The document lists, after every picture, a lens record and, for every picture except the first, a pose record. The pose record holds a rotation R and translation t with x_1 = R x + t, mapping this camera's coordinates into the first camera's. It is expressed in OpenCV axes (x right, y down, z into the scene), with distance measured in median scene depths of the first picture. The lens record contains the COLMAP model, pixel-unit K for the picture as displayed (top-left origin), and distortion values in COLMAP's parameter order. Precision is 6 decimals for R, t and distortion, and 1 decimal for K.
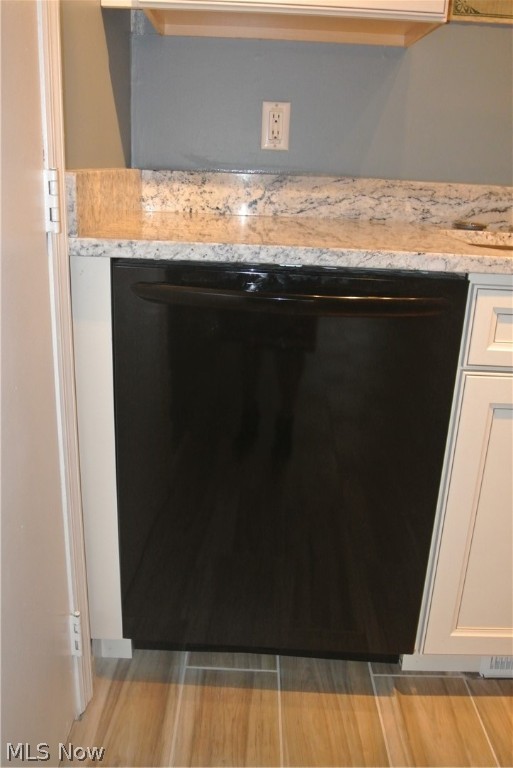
lens RADIAL K [[663.5, 0, 260.6], [0, 663.5, 381.8], [0, 0, 1]] dist [-0.076604, 0.035969]
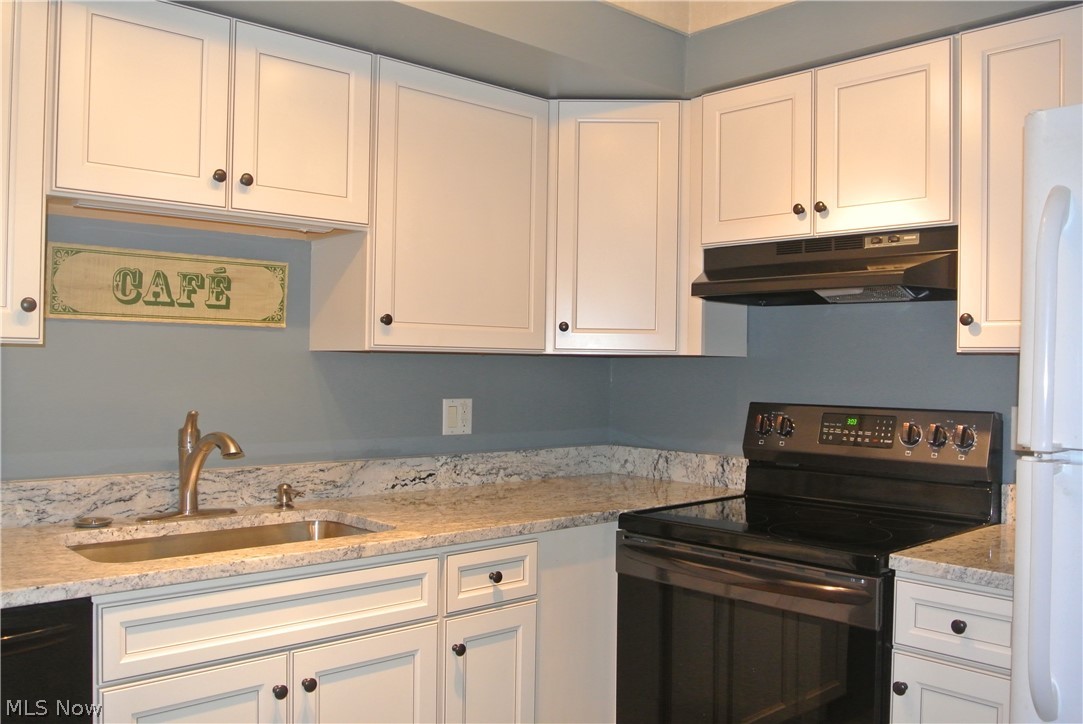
lens RADIAL K [[935.6, 0, 548.9], [0, 935.6, 366.2], [0, 0, 1]] dist [-0.076604, 0.035969]
pose [[0.736062, -0.033835, 0.676068, -0.084524], [0.229016, 0.952301, -0.201680, -0.033872], [-0.636997, 0.303279, 0.708701, -0.421858]]
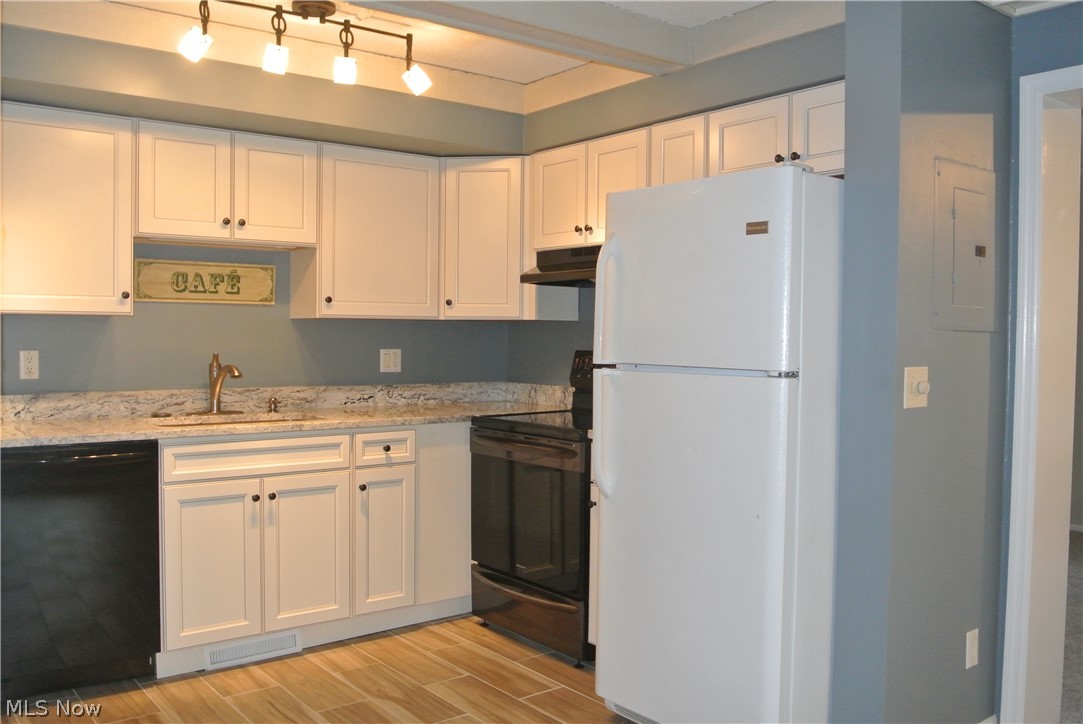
lens RADIAL K [[935.6, 0, 550.9], [0, 935.6, 366.8], [0, 0, 1]] dist [-0.076604, 0.035969]
pose [[0.786755, -0.057428, 0.614588, -0.347098], [0.216859, 0.957909, -0.188101, 0.308260], [-0.577918, 0.281268, 0.766094, -1.434603]]
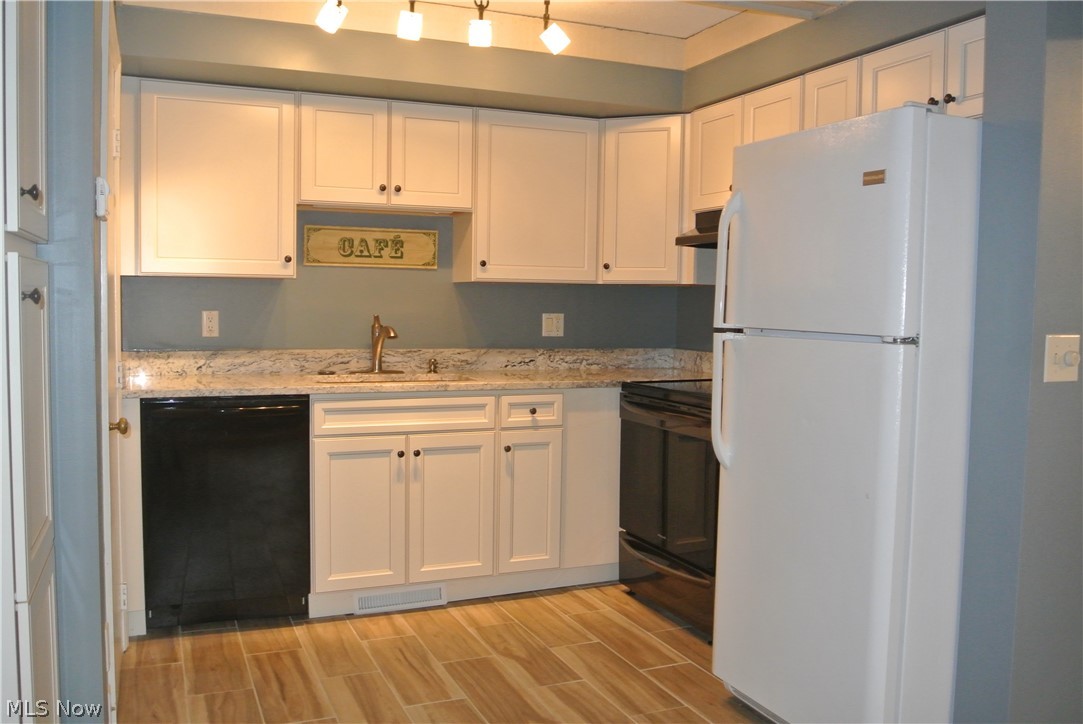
lens RADIAL K [[935.6, 0, 549.8], [0, 935.6, 366.4], [0, 0, 1]] dist [-0.076604, 0.035969]
pose [[0.919184, -0.056124, 0.389808, -0.113612], [0.146456, 0.967520, -0.206047, 0.359324], [-0.365583, 0.246485, 0.897549, -1.509418]]
